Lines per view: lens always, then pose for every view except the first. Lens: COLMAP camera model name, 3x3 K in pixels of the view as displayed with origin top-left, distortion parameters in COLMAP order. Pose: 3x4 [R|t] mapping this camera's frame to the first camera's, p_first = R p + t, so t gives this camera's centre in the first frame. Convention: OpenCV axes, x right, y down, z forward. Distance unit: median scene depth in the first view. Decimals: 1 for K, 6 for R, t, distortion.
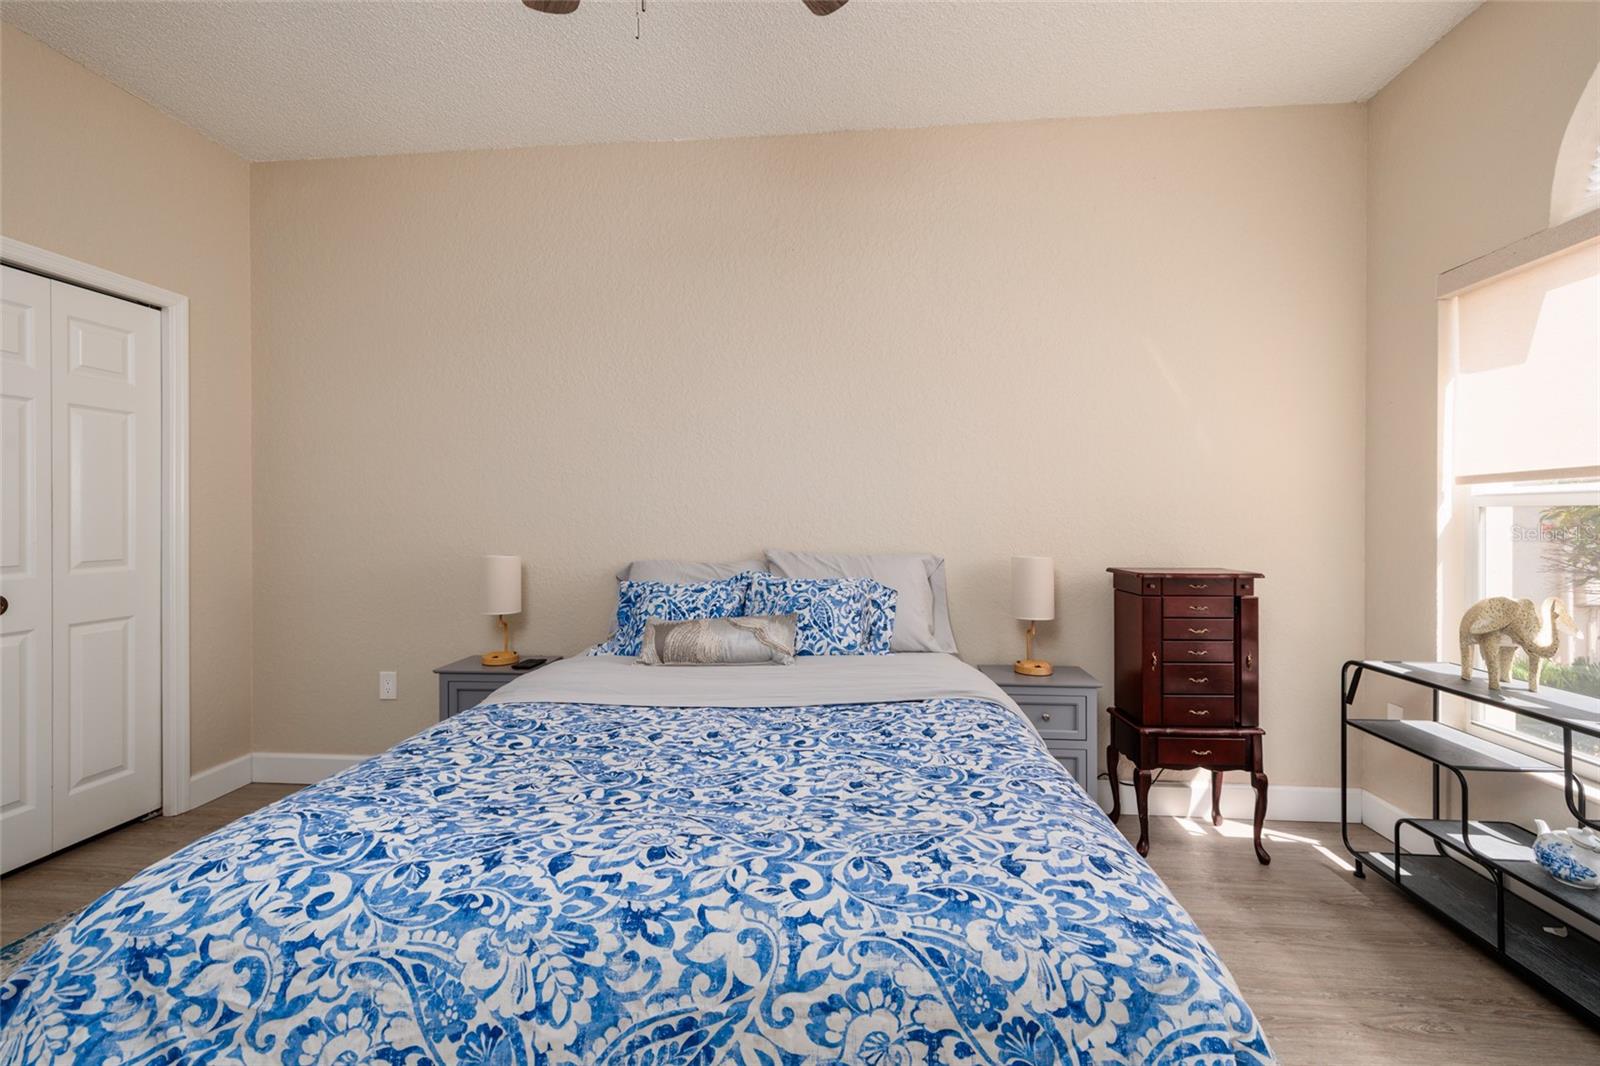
lens RADIAL K [[694.7, 0, 803.4], [0, 694.7, 521.2], [0, 0, 1]] dist [0.000519, 0.000045]
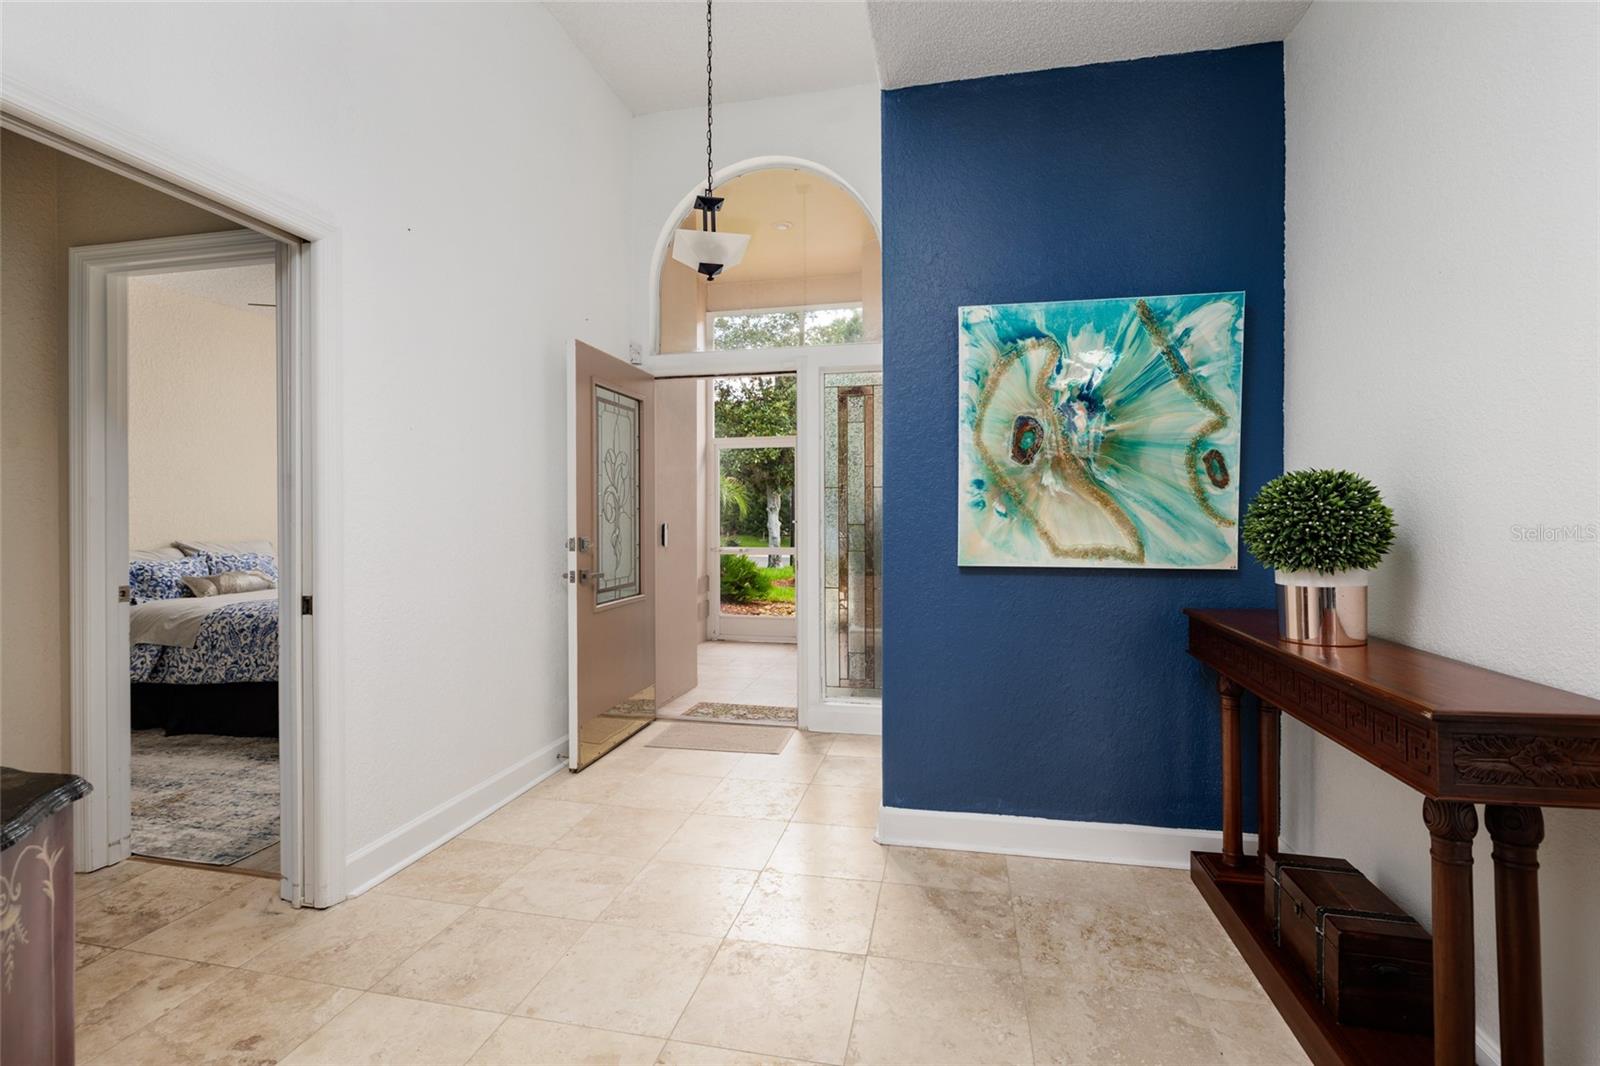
lens RADIAL K [[725.2, 0, 799.8], [0, 725.2, 525.3], [0, 0, 1]] dist [-0.000852, -0.000102]
pose [[0.144296, -0.008937, 0.989494, -2.145130], [0.014063, 0.999877, 0.006979, 0.013970], [-0.989435, 0.012909, 0.144404, -1.017272]]
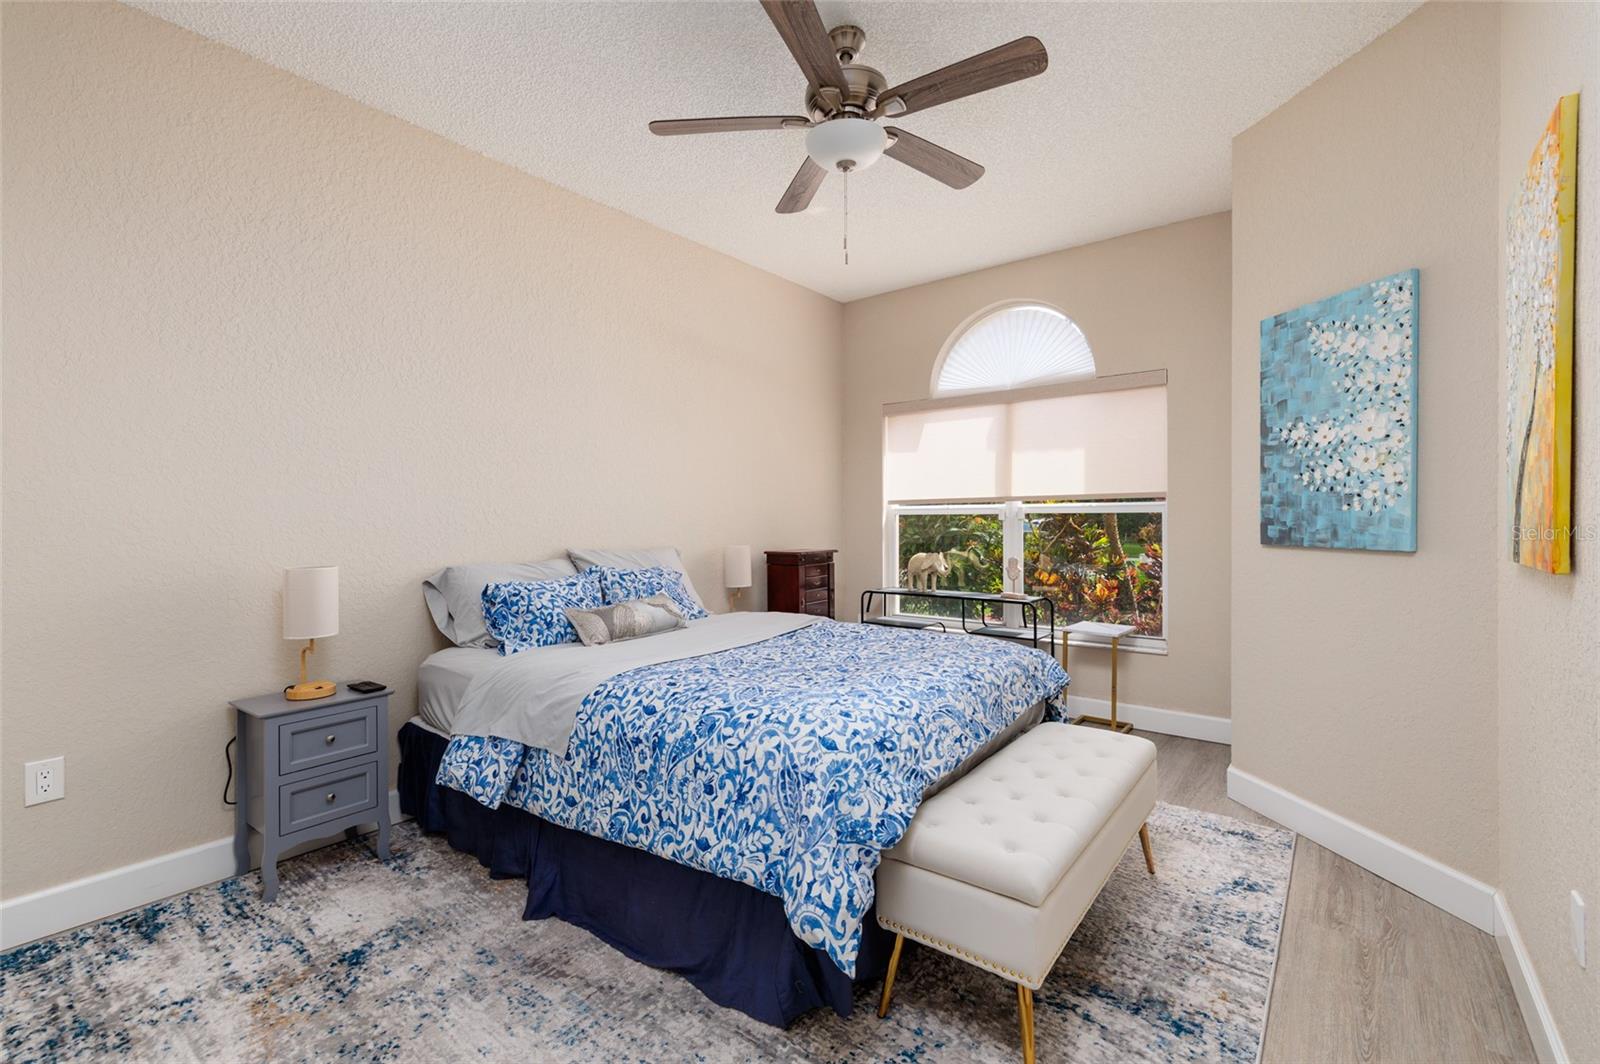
lens RADIAL K [[694.7, 0, 799.3], [0, 694.7, 523.1], [0, 0, 1]] dist [0.000519, 0.000045]
pose [[0.557941, -0.008662, 0.829836, -1.099349], [0.011970, 0.999926, 0.002389, -0.003942], [-0.829794, 0.008601, 0.558003, 0.033913]]
